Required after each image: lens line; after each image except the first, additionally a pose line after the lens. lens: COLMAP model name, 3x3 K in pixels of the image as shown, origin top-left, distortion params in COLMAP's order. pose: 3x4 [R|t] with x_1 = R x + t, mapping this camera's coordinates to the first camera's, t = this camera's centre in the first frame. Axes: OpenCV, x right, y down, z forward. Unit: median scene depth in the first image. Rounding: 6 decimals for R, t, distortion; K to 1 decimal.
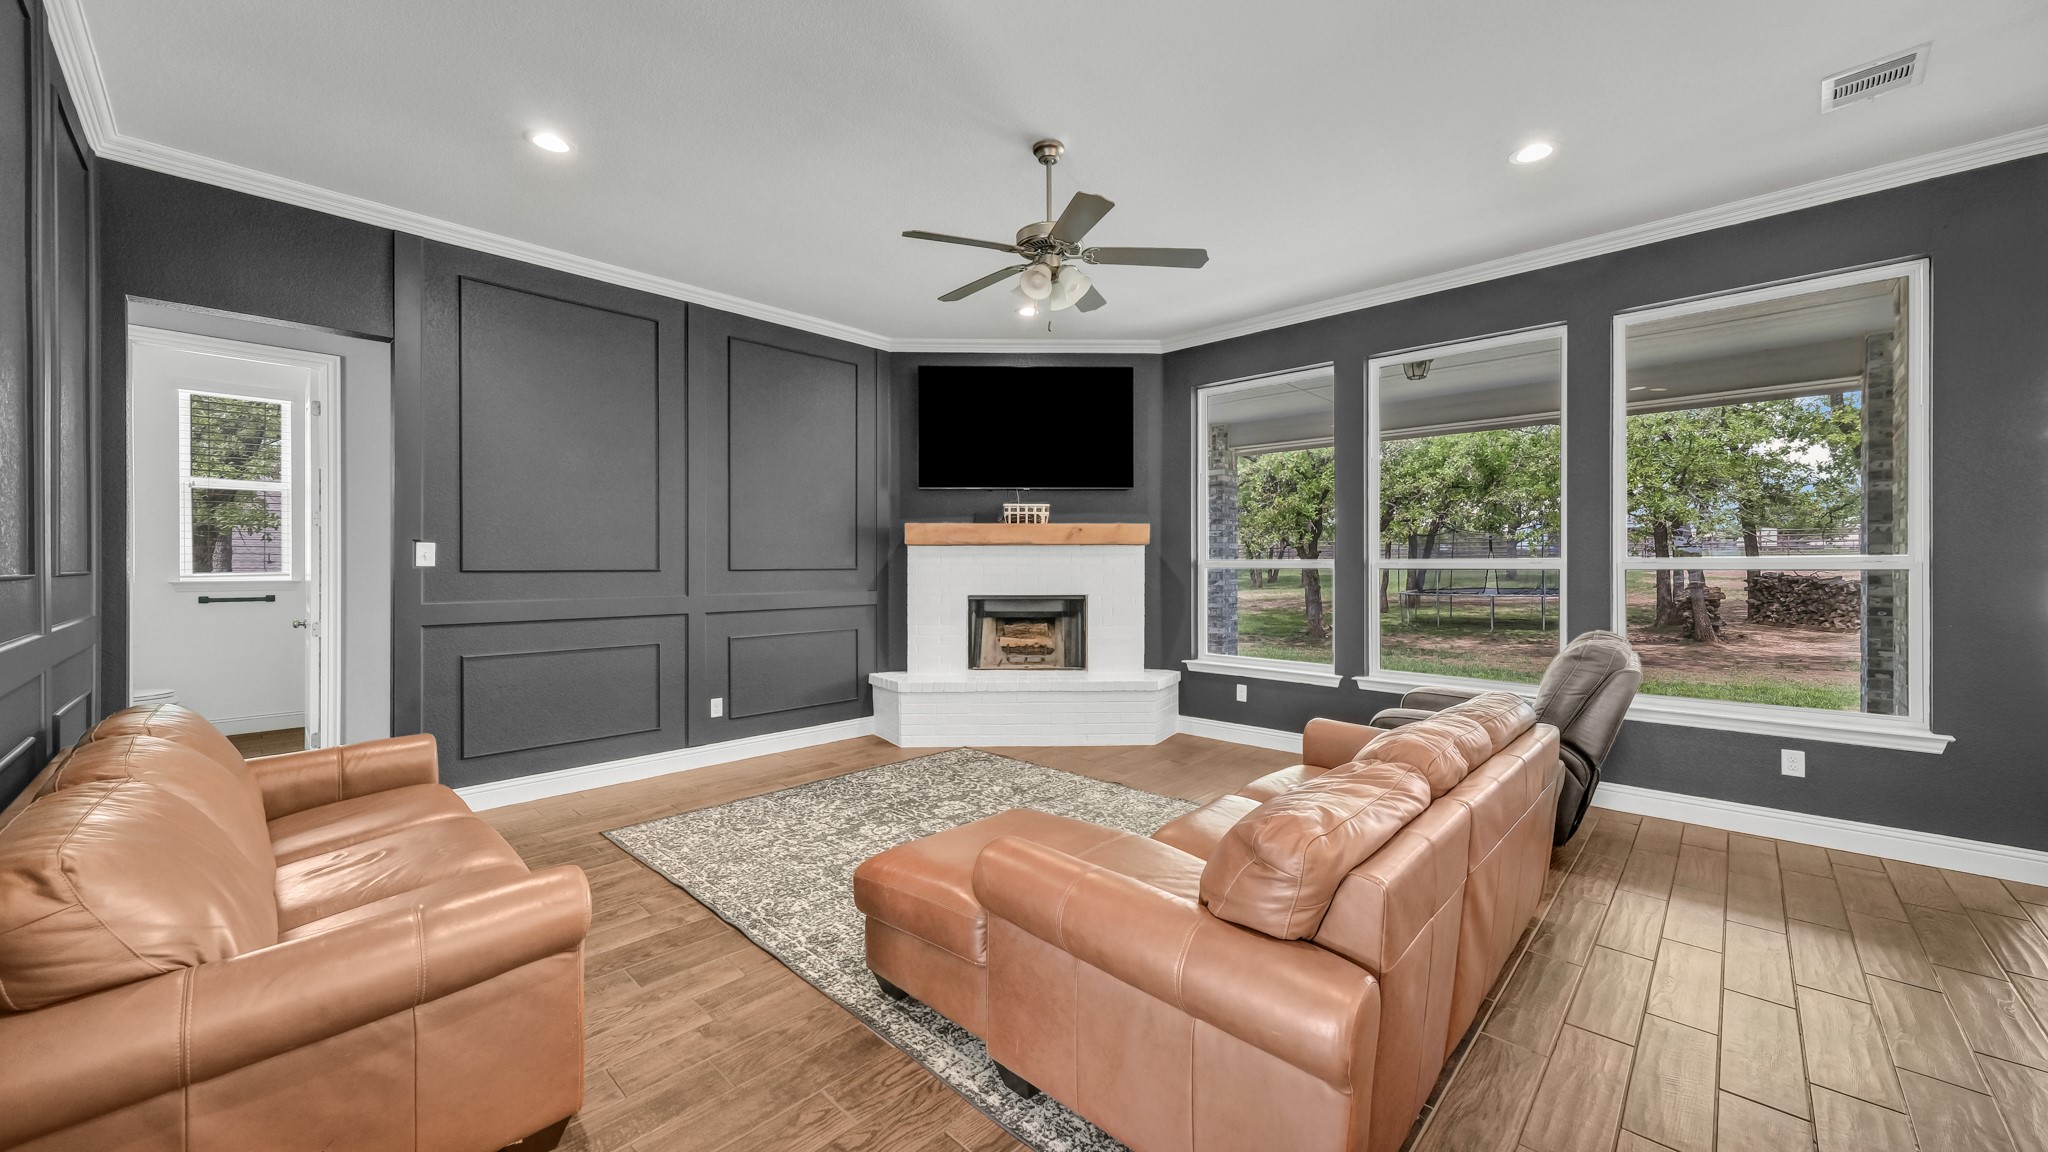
lens RADIAL K [[735.3, 0, 1024.0], [0, 735.3, 576.0], [0, 0, 1]] dist [-0.021154, -0.000037]
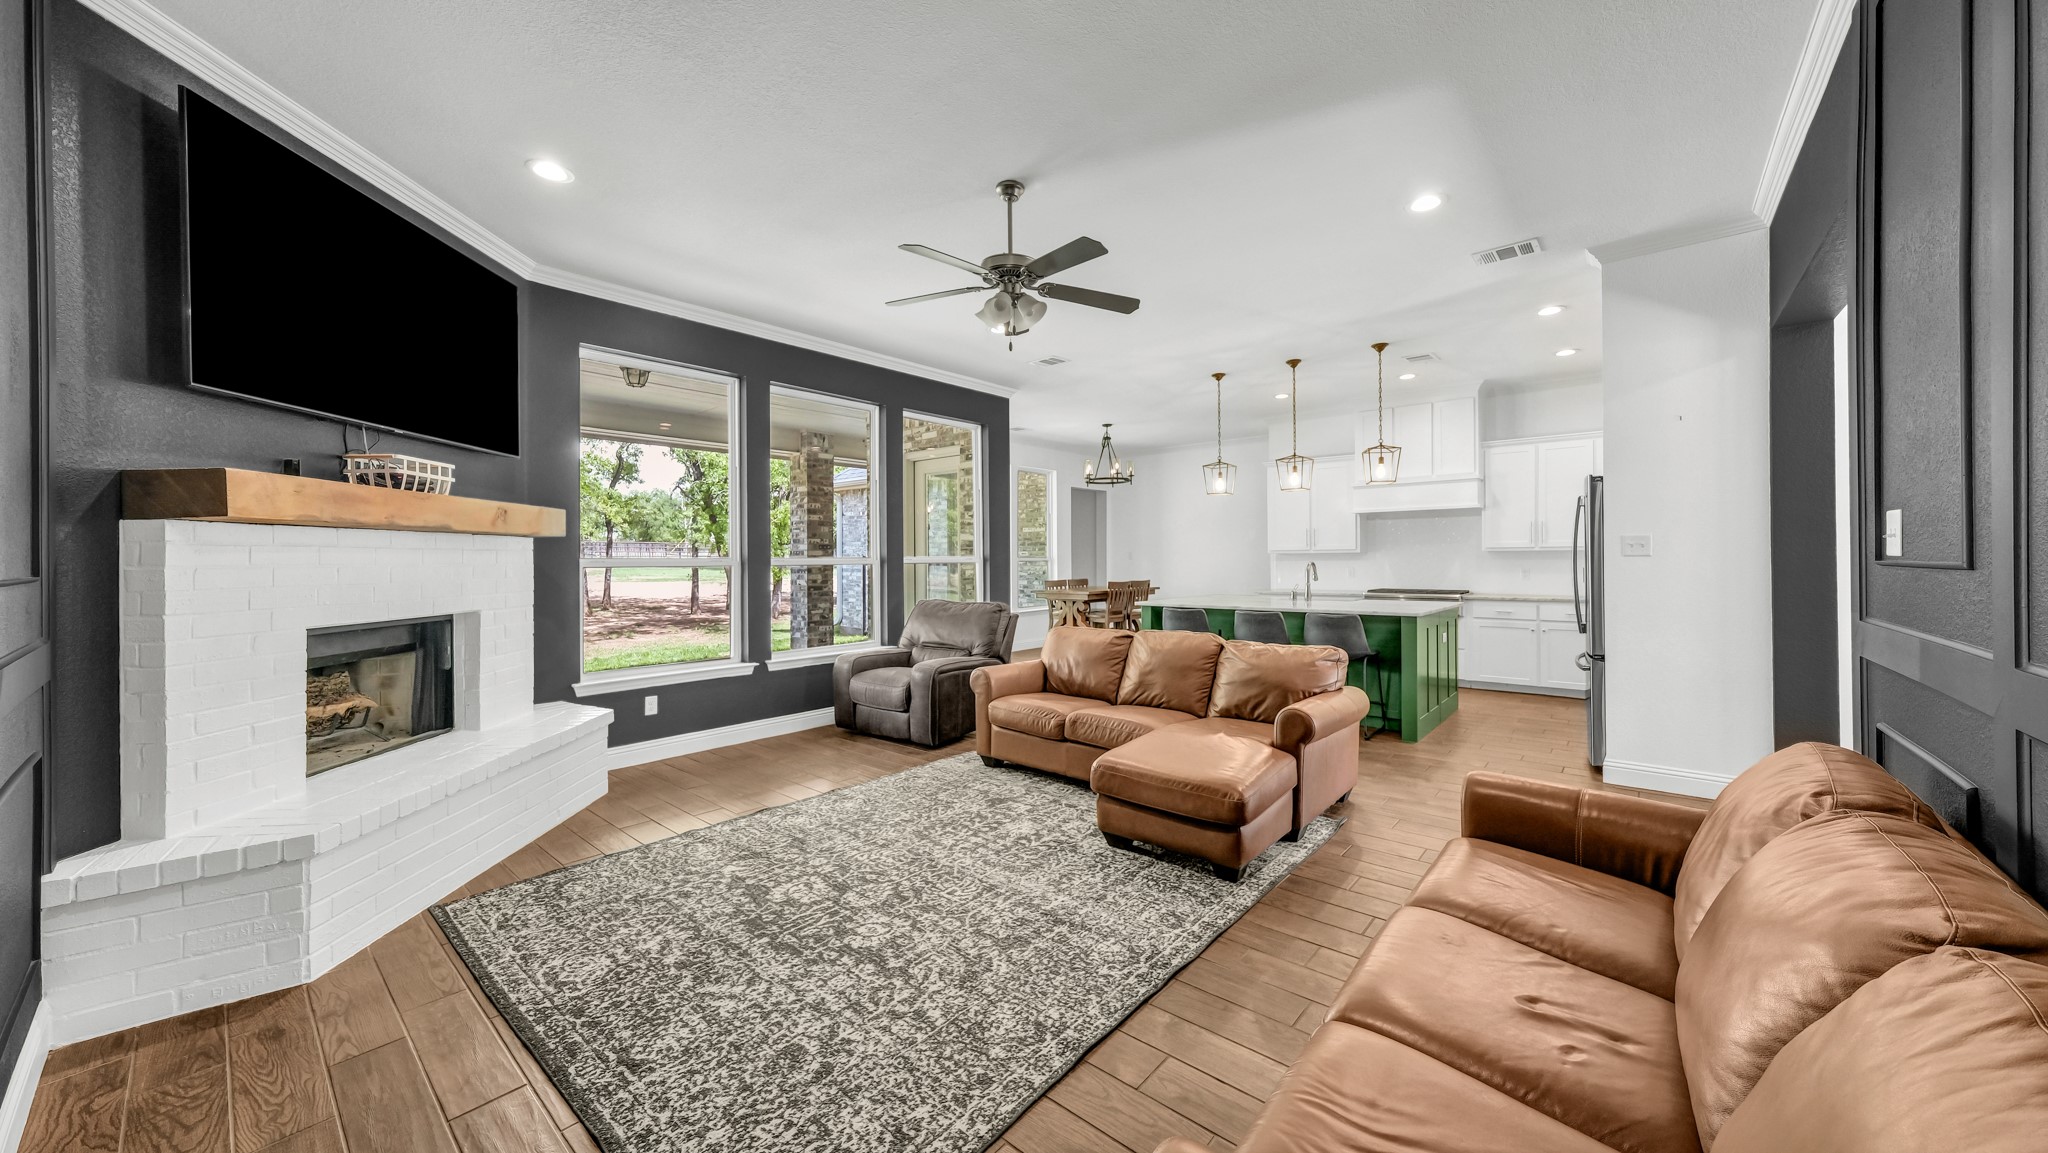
lens RADIAL K [[713.9, 0, 1020.9], [0, 713.9, 545.9], [0, 0, 1]] dist [-0.002903, -0.000037]
pose [[-0.033512, 0.020715, 0.999224, -0.818650], [0.018191, 0.999632, -0.020114, -0.013339], [-0.999273, 0.017503, -0.033877, 0.783544]]
